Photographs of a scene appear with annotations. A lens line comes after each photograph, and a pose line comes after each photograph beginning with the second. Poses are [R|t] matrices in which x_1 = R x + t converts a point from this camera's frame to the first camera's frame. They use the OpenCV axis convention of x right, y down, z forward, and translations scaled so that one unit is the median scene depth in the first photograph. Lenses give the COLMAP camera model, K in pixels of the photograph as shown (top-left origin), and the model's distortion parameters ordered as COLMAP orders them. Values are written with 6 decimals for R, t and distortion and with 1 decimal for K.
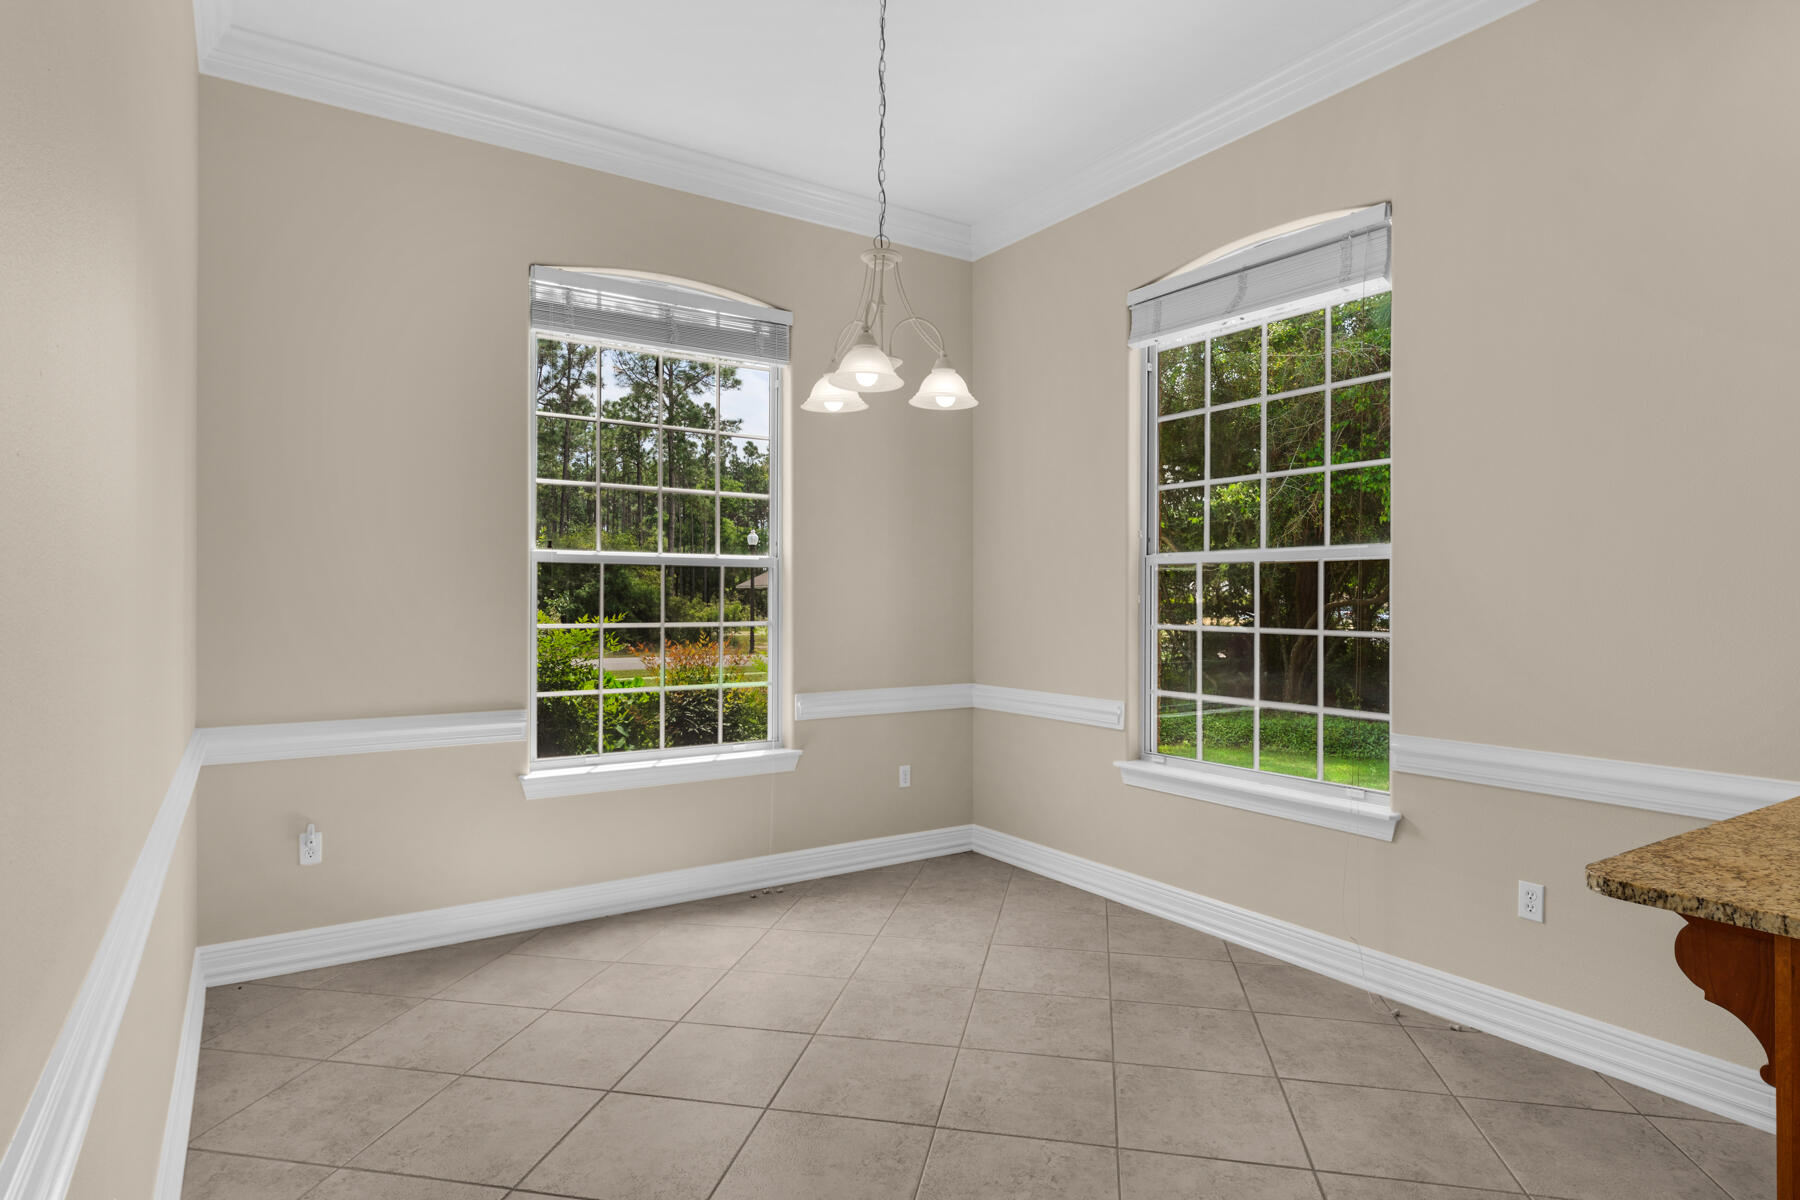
lens RADIAL K [[960.0, 0, 895.4], [0, 960.0, 599.8], [0, 0, 1]] dist [-0.000724, -0.000019]
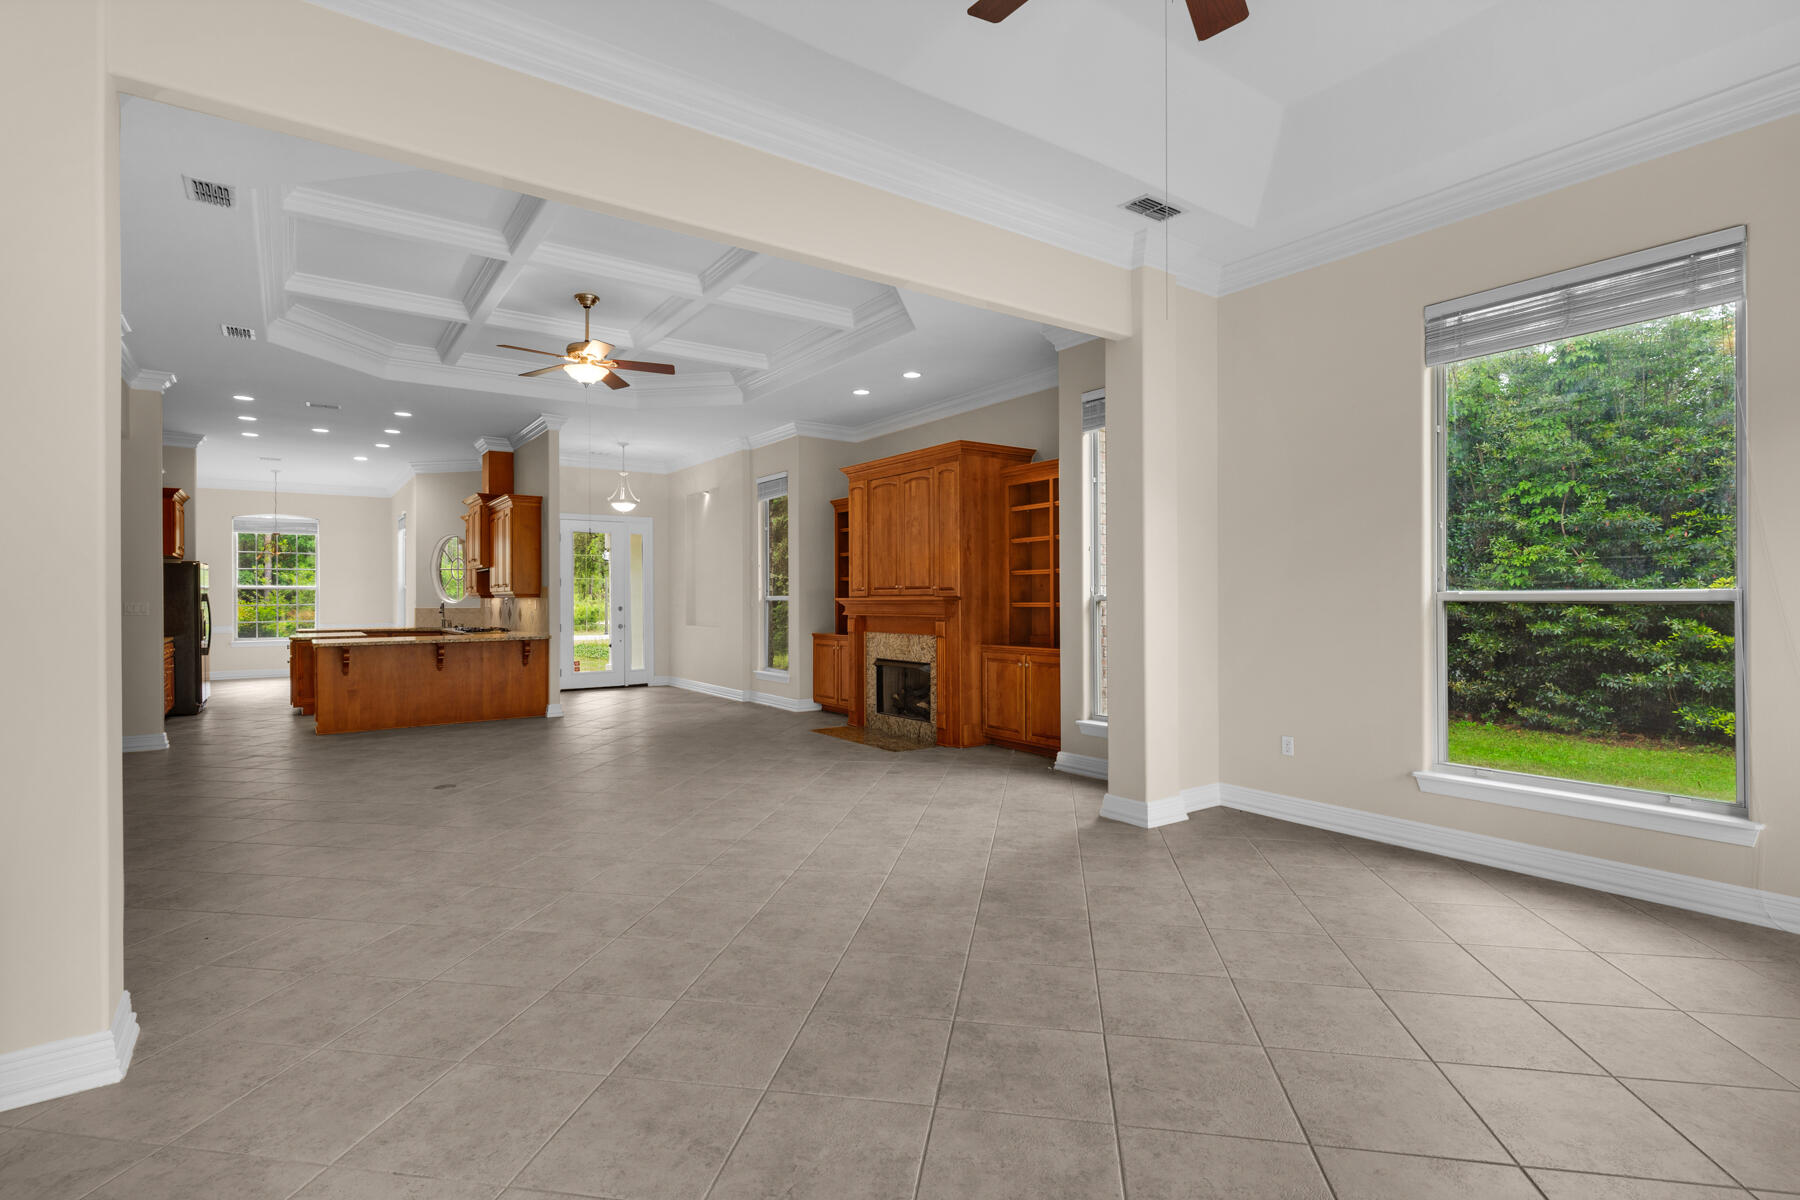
lens RADIAL K [[864.4, 0, 900.0], [0, 864.4, 600.0], [0, 0, 1]] dist [0.006088, -0.000019]
pose [[0.999278, -0.006062, 0.037502, 1.993231], [0.005955, 0.999978, 0.002953, 0.011196], [-0.037519, -0.002727, 0.999292, -2.402908]]
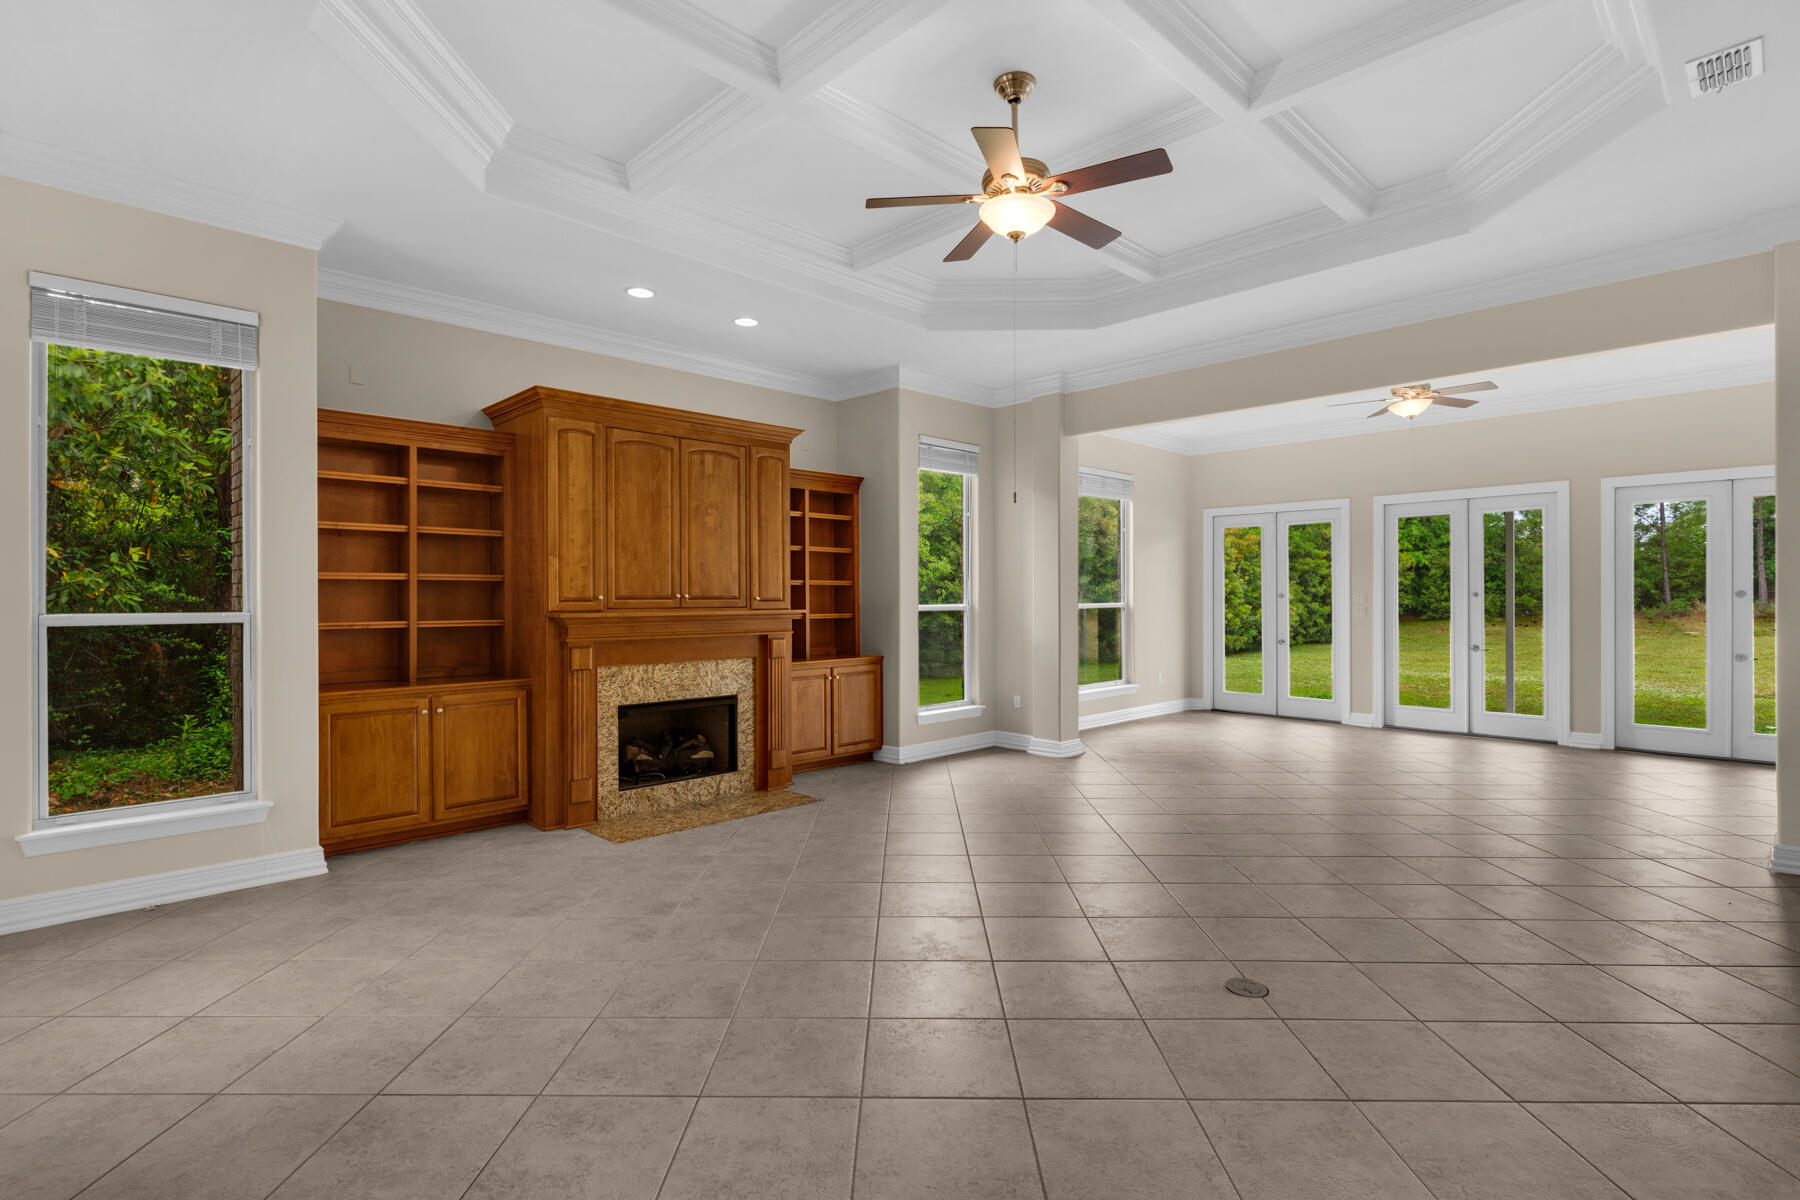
lens RADIAL K [[864.4, 0, 900.0], [0, 864.4, 600.0], [0, 0, 1]] dist [0.006088, -0.000019]
pose [[-0.198507, -0.003642, 0.980093, 0.748036], [0.002230, 0.999989, 0.004167, -0.009610], [-0.980097, 0.003013, -0.198496, -0.669326]]
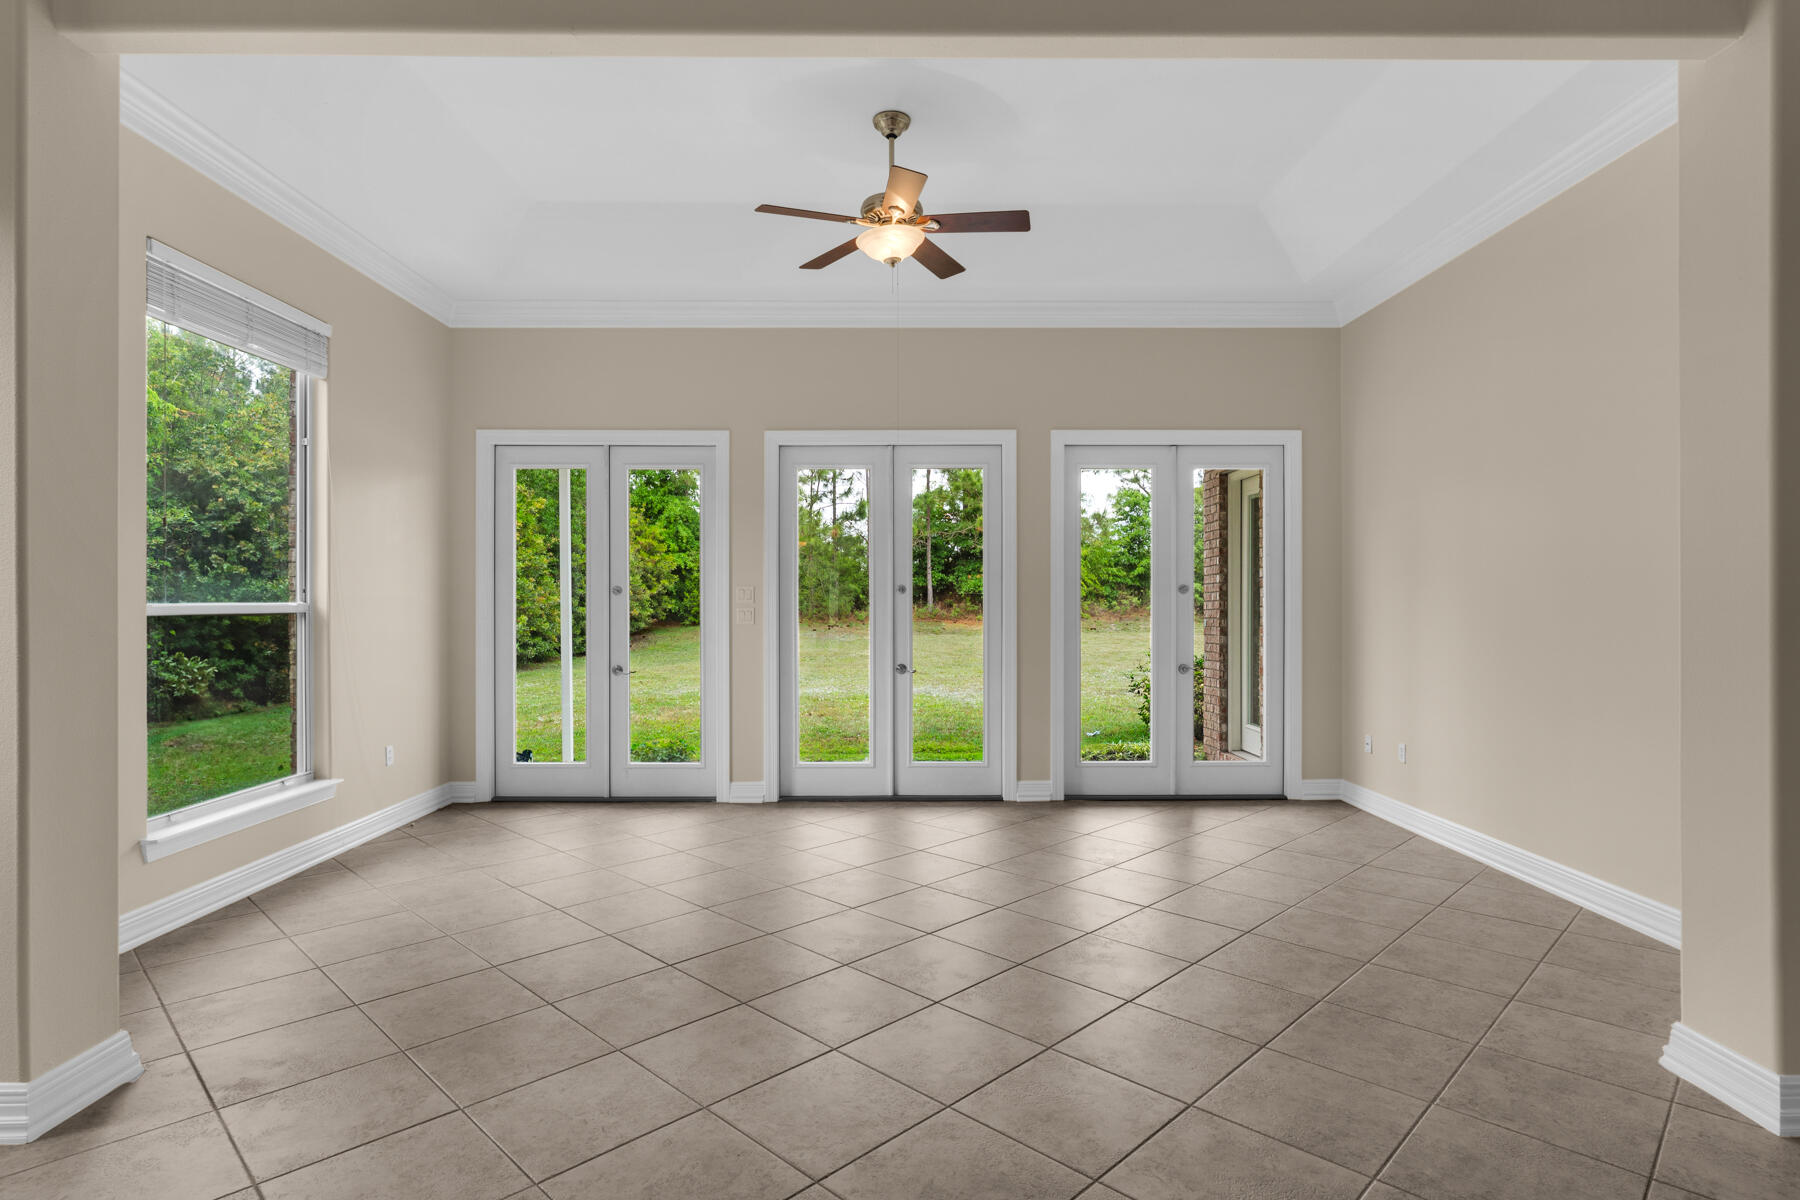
lens RADIAL K [[935.9, 0, 899.7], [0, 935.9, 599.6], [0, 0, 1]] dist [0.000745, 0.000086]
pose [[-0.843592, 0.003083, 0.536976, 1.632416], [0.002035, 0.999995, -0.002544, 0.008049], [-0.536981, -0.001054, -0.843594, -1.122949]]
